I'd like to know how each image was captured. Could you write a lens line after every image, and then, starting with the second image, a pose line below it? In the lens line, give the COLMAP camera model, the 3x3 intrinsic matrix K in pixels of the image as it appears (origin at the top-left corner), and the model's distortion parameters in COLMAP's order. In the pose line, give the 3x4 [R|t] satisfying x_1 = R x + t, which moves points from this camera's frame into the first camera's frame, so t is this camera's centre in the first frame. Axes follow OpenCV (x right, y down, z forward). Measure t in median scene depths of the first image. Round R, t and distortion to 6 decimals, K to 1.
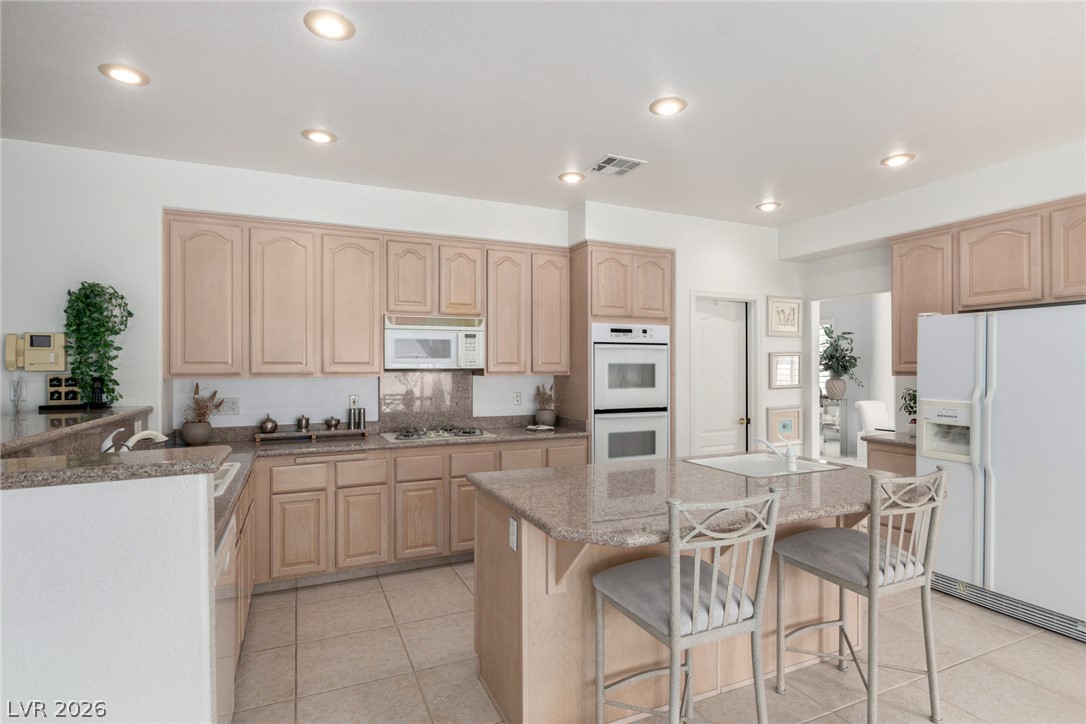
lens RADIAL K [[539.8, 0, 535.6], [0, 539.8, 362.5], [0, 0, 1]] dist [0.002744, -0.003951]
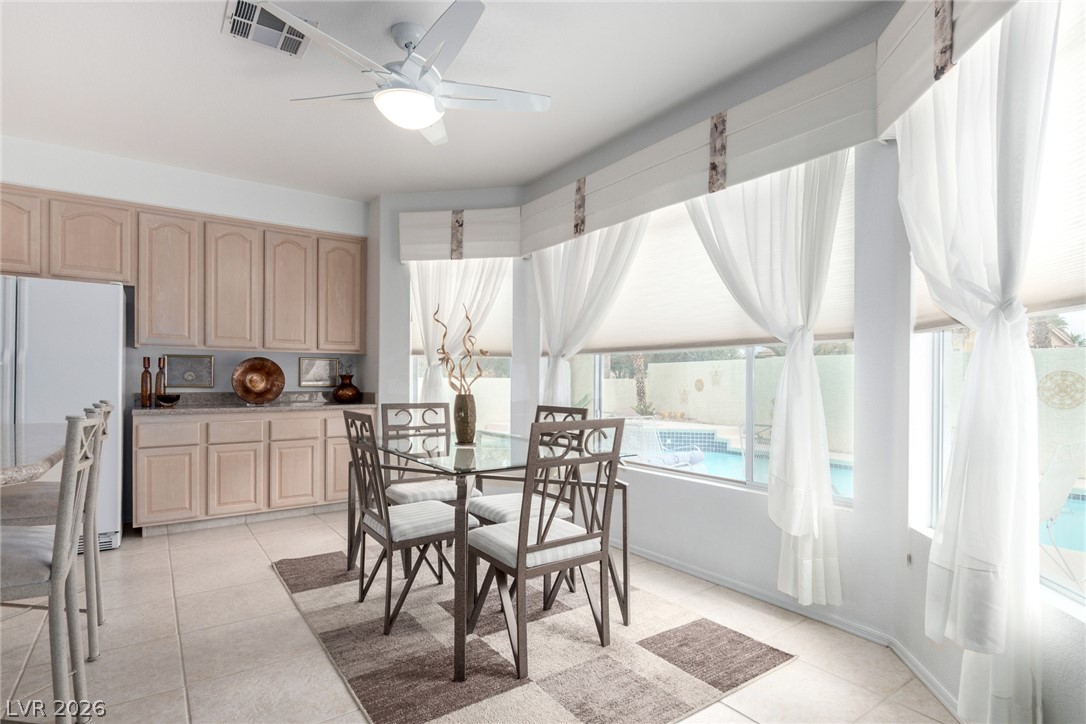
lens RADIAL K [[539.8, 0, 546.4], [0, 539.8, 379.5], [0, 0, 1]] dist [0.002744, -0.003951]
pose [[-0.213867, -0.007223, 0.976836, -0.320787], [-0.011886, 0.999918, 0.004791, 0.069442], [-0.976791, -0.010586, -0.213935, 0.187179]]
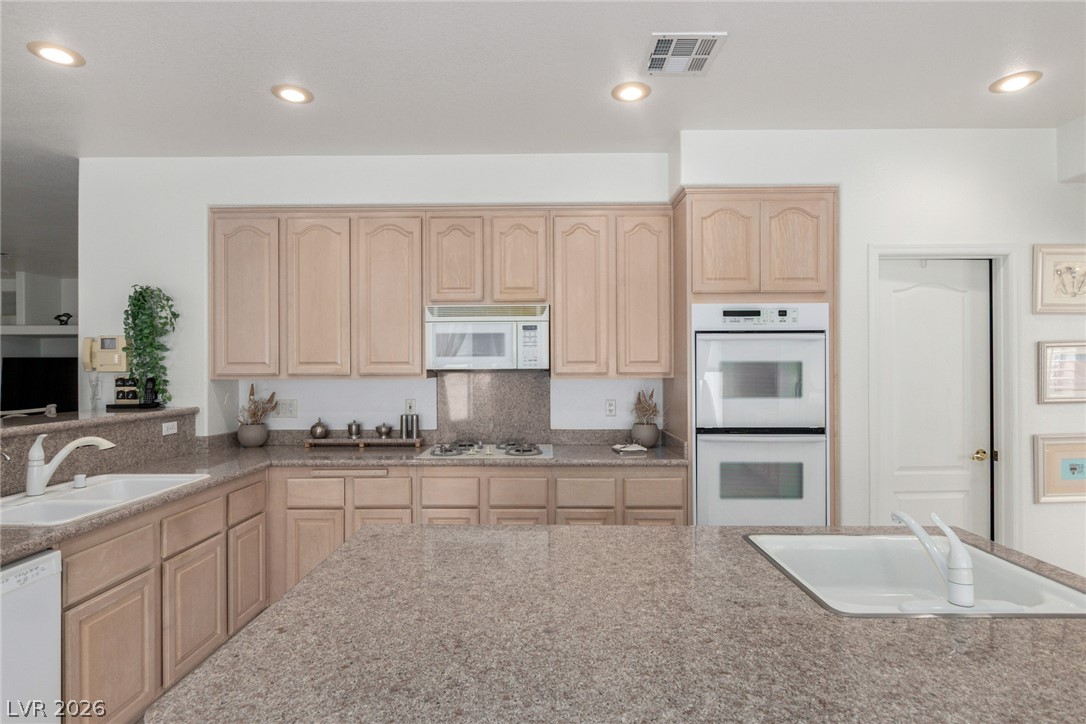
lens RADIAL K [[539.8, 0, 535.9], [0, 539.8, 364.2], [0, 0, 1]] dist [0.002744, -0.003951]
pose [[0.908985, -0.004090, -0.416810, 0.222249], [0.005425, 0.999983, 0.002019, 0.002658], [0.416794, -0.004096, 0.908992, 0.293592]]
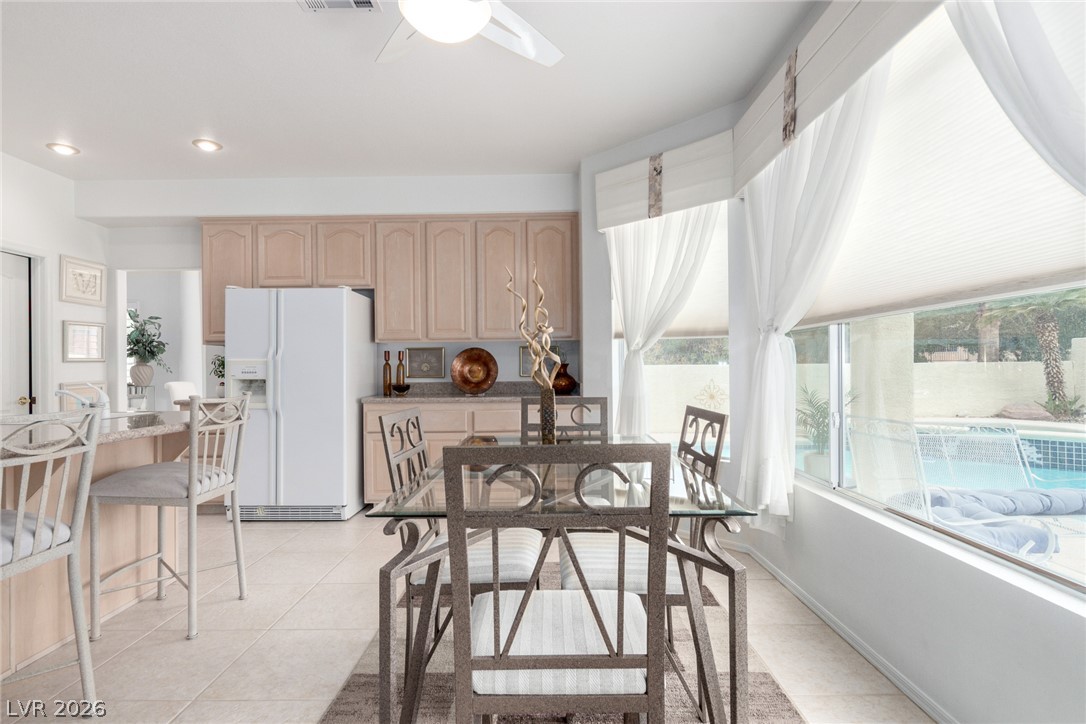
lens RADIAL K [[539.8, 0, 546.0], [0, 539.8, 362.1], [0, 0, 1]] dist [0.002744, -0.003951]
pose [[0.403164, -0.000608, 0.915128, -0.060453], [0.006731, 0.999975, -0.002301, 0.069600], [-0.915103, 0.007088, 0.403157, -0.075765]]
